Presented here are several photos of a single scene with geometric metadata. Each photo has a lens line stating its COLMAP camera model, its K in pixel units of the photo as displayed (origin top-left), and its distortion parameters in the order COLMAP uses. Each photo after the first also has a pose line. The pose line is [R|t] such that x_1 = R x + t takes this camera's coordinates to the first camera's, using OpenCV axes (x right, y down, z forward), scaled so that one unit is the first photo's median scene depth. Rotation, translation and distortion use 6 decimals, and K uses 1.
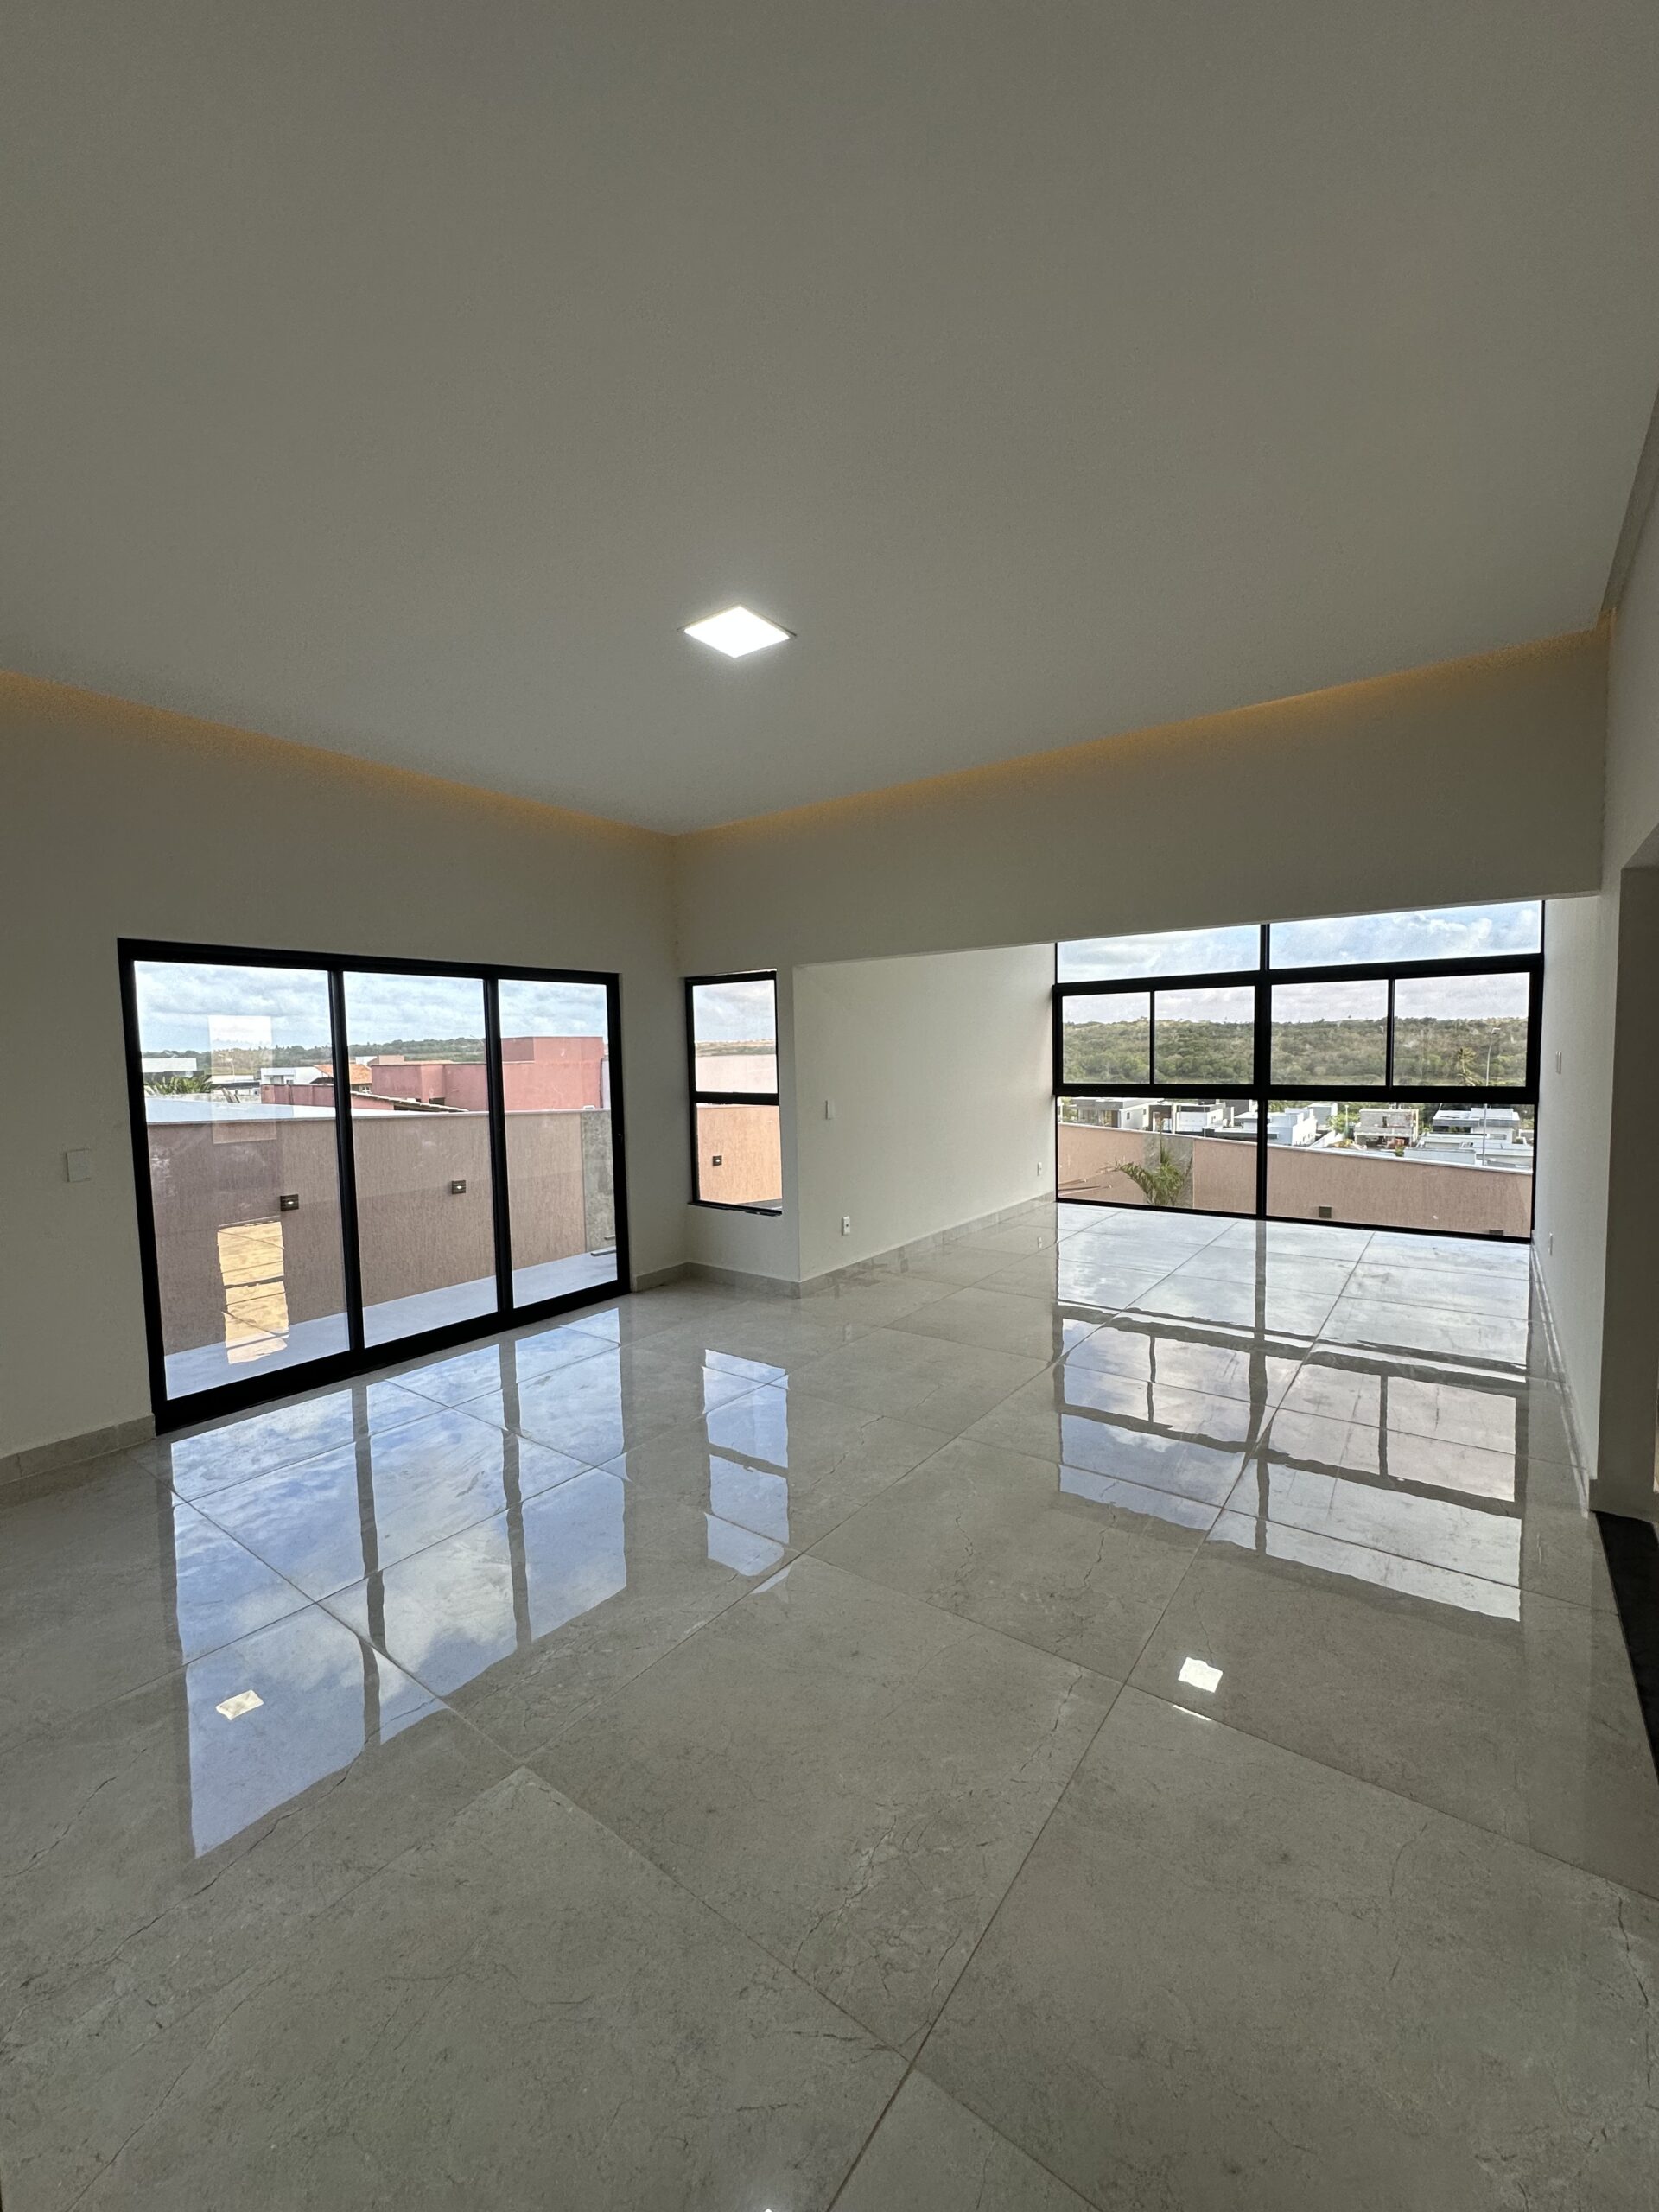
lens RADIAL K [[882.3, 0, 829.7], [0, 882.3, 1102.5], [0, 0, 1]] dist [0.000203, -0.000227]
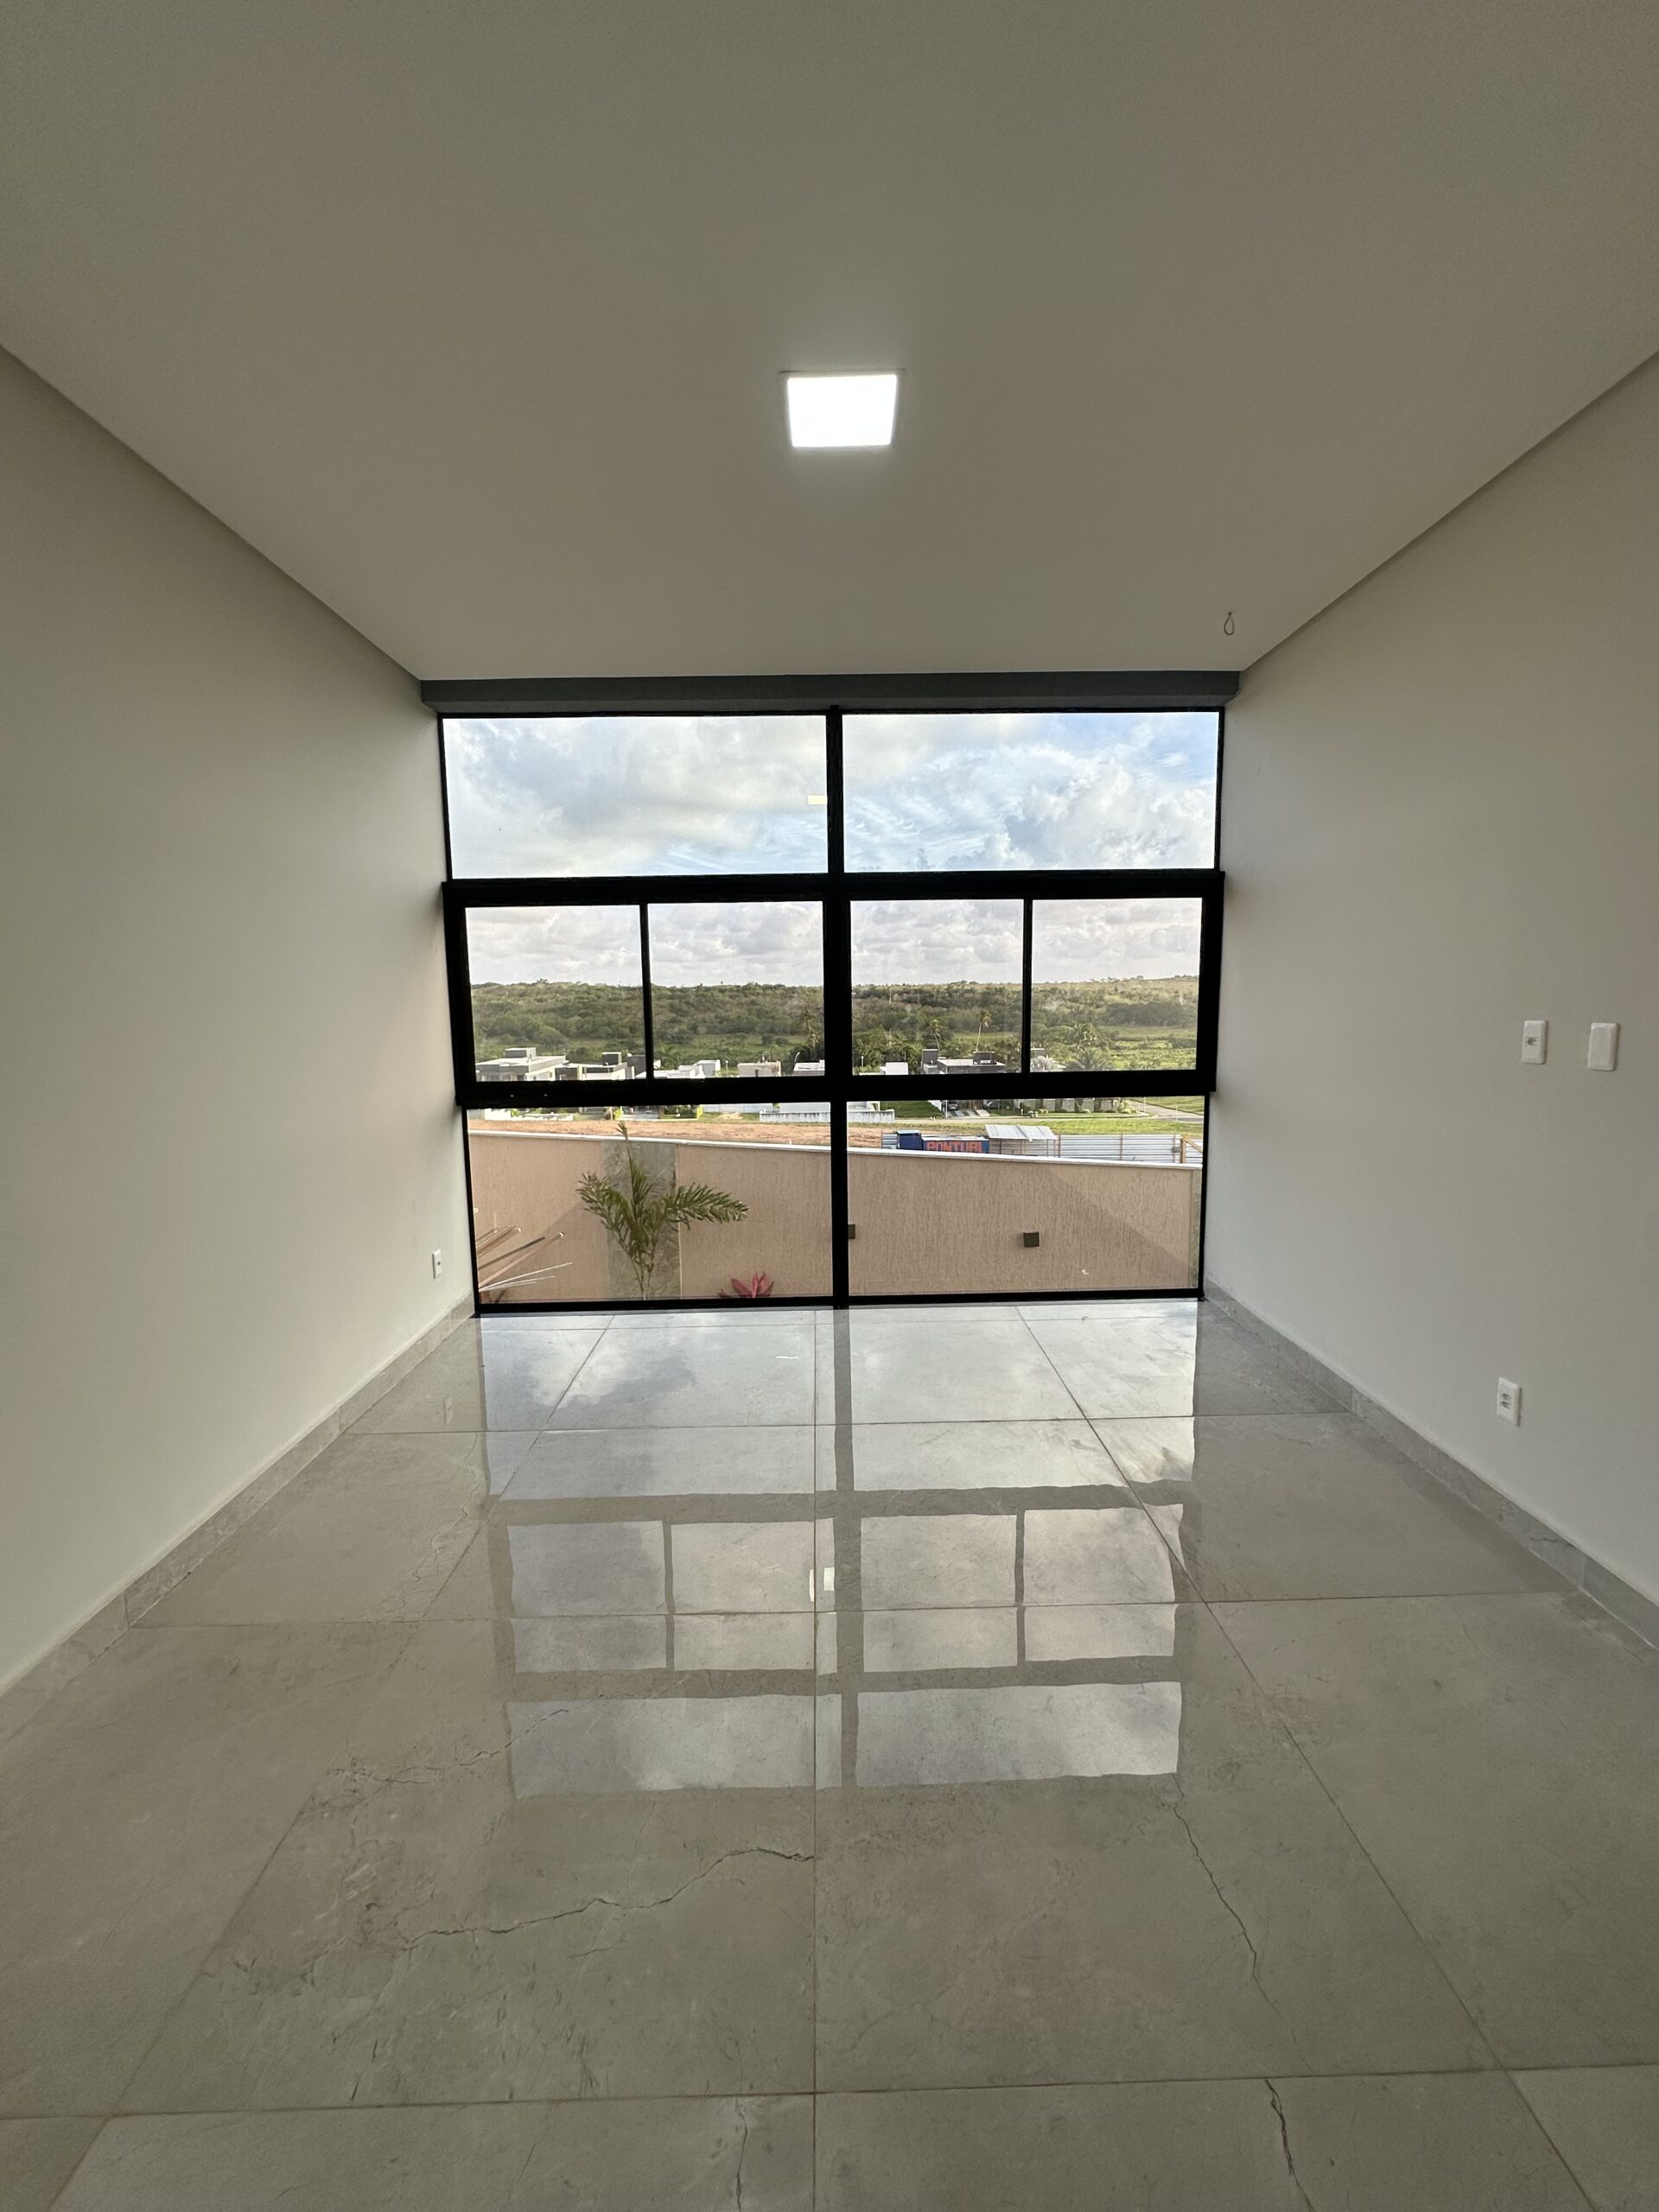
lens RADIAL K [[882.3, 0, 819.3], [0, 882.3, 1105.9], [0, 0, 1]] dist [0.000203, -0.000227]
pose [[0.801195, -0.065305, 0.594830, 0.129038], [0.037409, 0.997549, 0.059132, -0.032830], [-0.597233, -0.025124, 0.801674, 0.511119]]
